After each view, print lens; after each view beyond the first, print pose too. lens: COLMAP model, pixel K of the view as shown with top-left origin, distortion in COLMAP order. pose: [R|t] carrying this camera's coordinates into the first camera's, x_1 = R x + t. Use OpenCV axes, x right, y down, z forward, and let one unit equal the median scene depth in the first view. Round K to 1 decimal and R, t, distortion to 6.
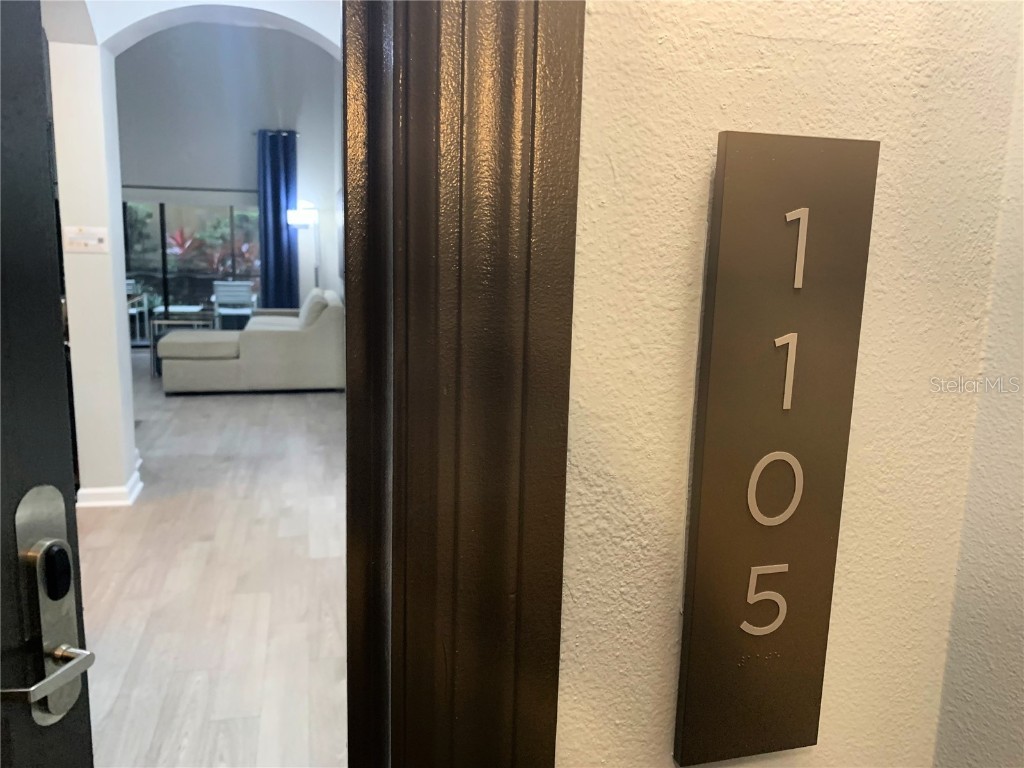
lens RADIAL K [[807.3, 0, 512.0], [0, 807.3, 384.0], [0, 0, 1]] dist [0.043377, -0.121968]
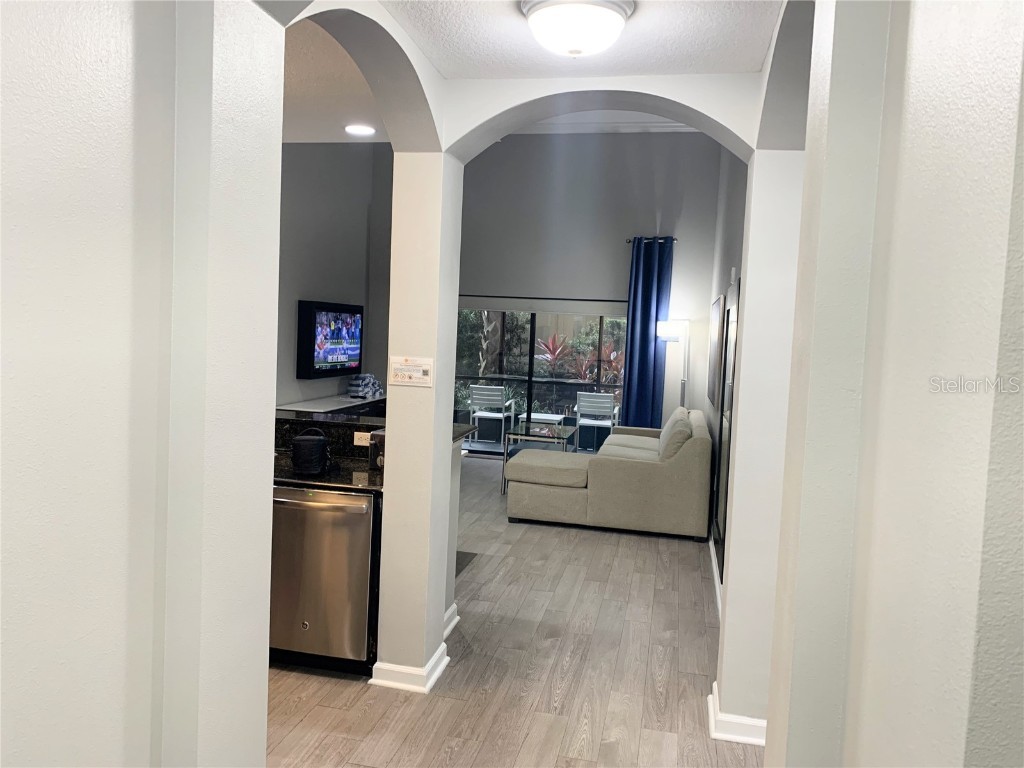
lens RADIAL K [[785.5, 0, 481.1], [0, 785.5, 371.3], [0, 0, 1]] dist [0.048620, -0.057398]
pose [[0.880495, 0.039713, -0.472390, -0.028240], [-0.101939, 0.989035, -0.106860, -0.042861], [0.462966, 0.142244, 0.874888, 0.133076]]
